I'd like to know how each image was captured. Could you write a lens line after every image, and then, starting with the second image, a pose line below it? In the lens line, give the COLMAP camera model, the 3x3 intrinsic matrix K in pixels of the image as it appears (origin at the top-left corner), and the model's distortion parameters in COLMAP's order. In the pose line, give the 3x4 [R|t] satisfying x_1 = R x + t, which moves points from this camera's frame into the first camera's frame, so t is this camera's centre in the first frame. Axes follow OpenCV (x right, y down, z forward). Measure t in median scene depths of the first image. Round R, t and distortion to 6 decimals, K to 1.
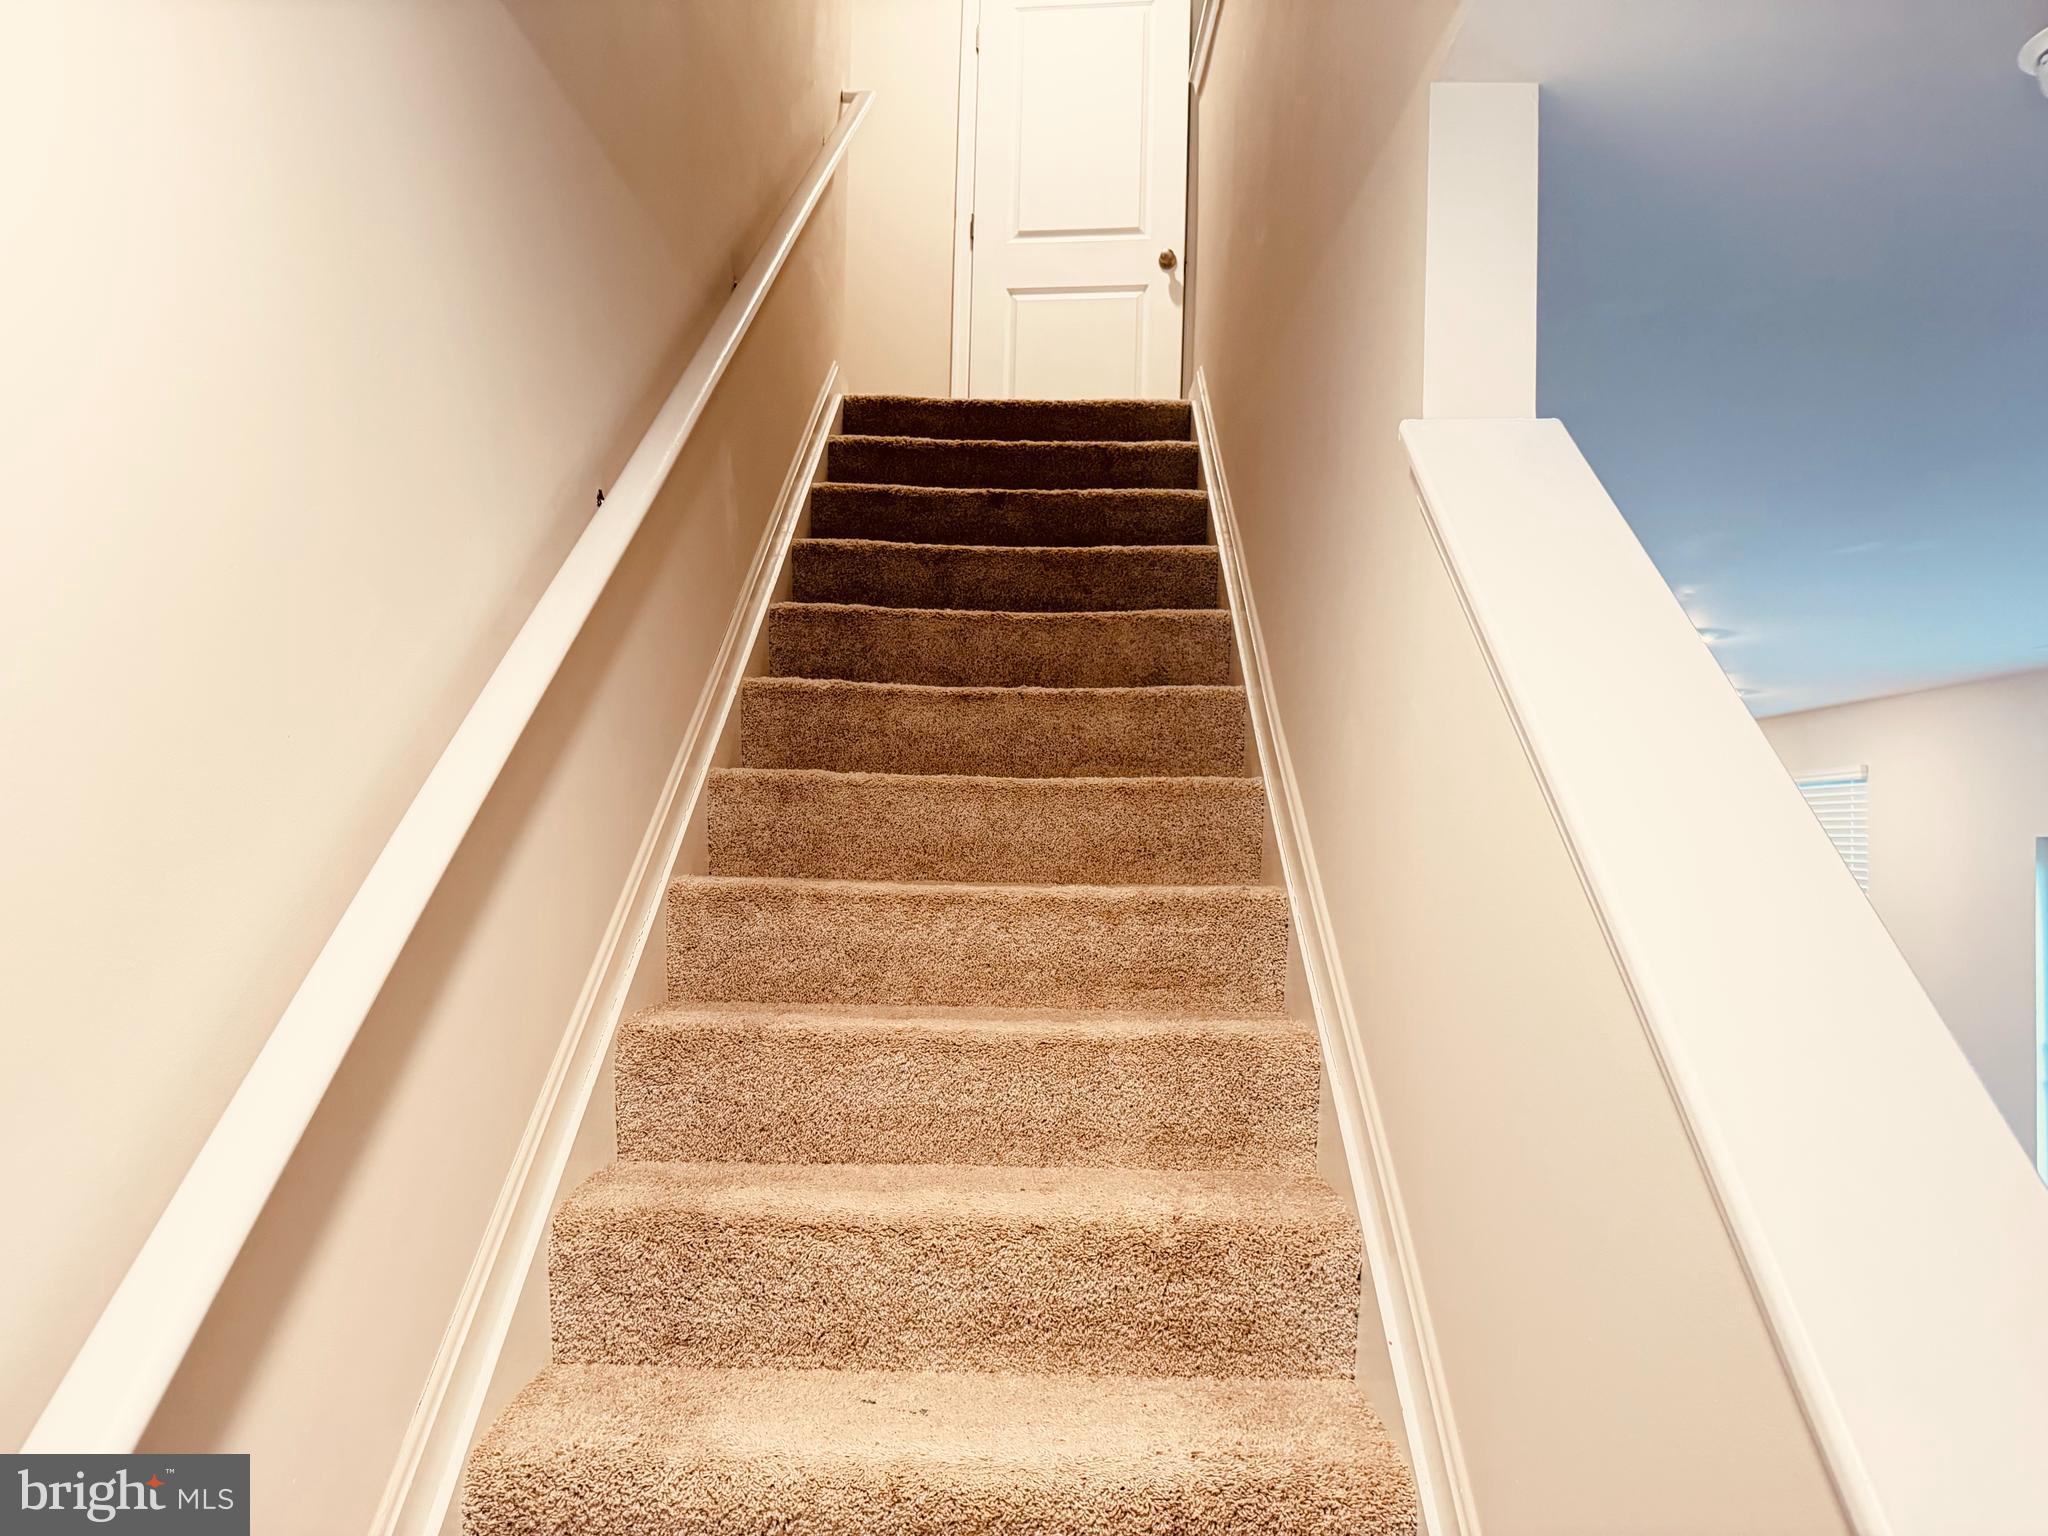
lens RADIAL K [[1452.1, 0, 1024.0], [0, 1452.1, 768.0], [0, 0, 1]] dist [0.080675, -0.109692]
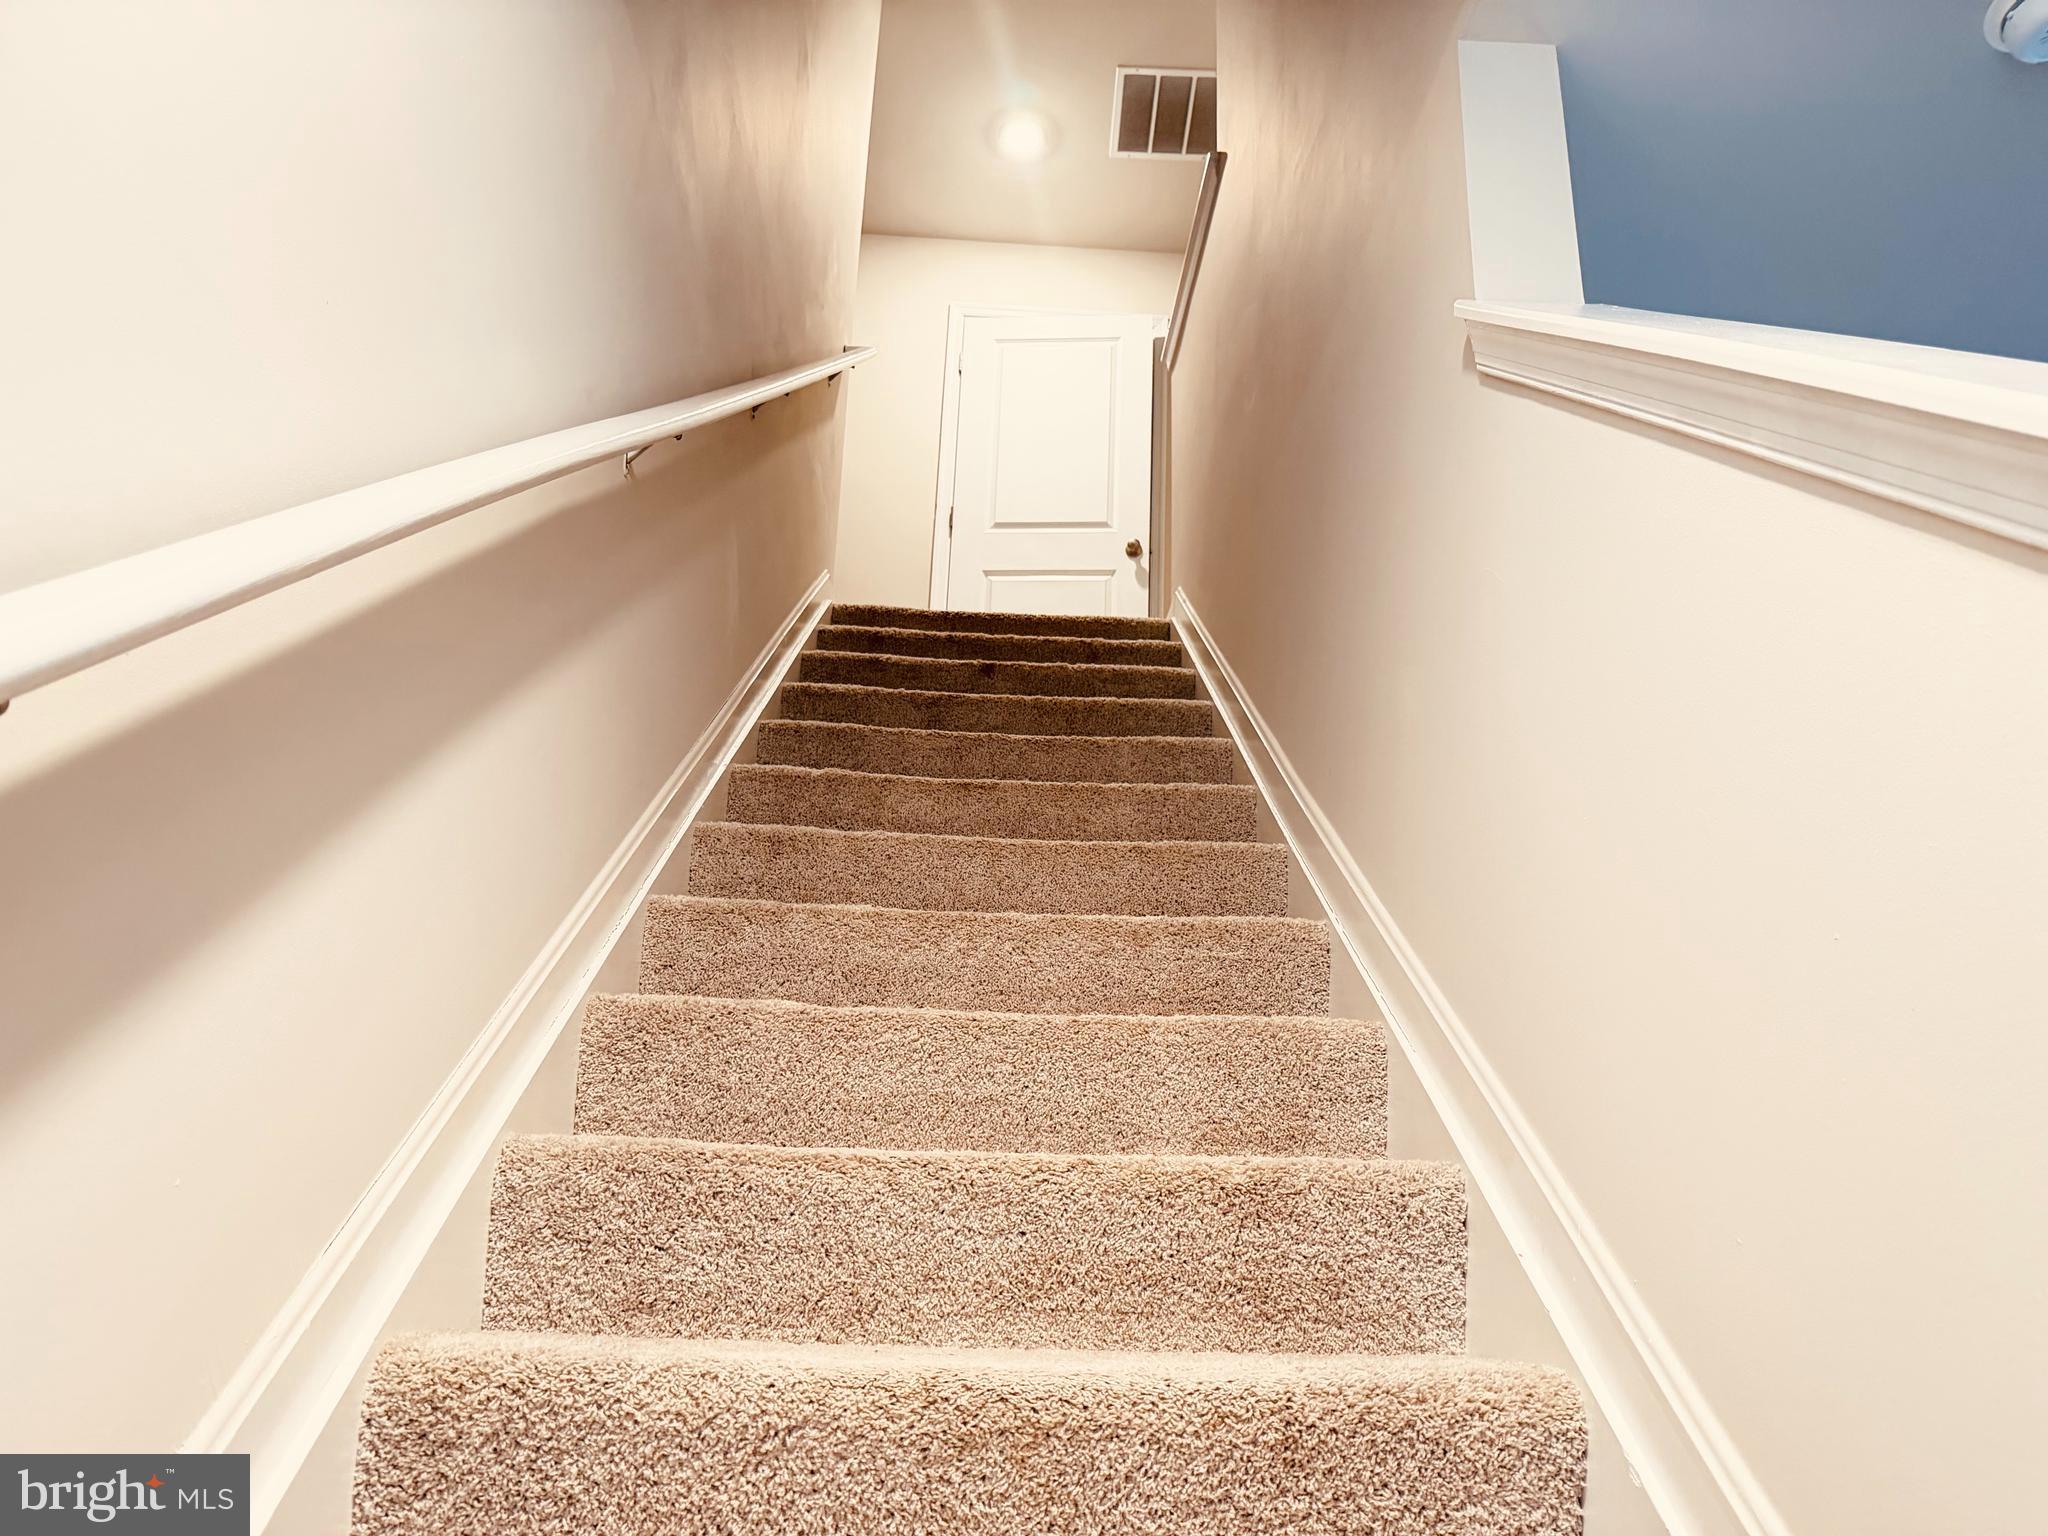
lens RADIAL K [[1441.9, 0, 1036.6], [0, 1441.9, 766.0], [0, 0, 1]] dist [0.059193, -0.077815]
pose [[0.998276, 0.028726, 0.051182, -0.067866], [-0.012682, 0.957015, -0.289760, 0.337088], [-0.057306, 0.288611, 0.955730, 0.135961]]
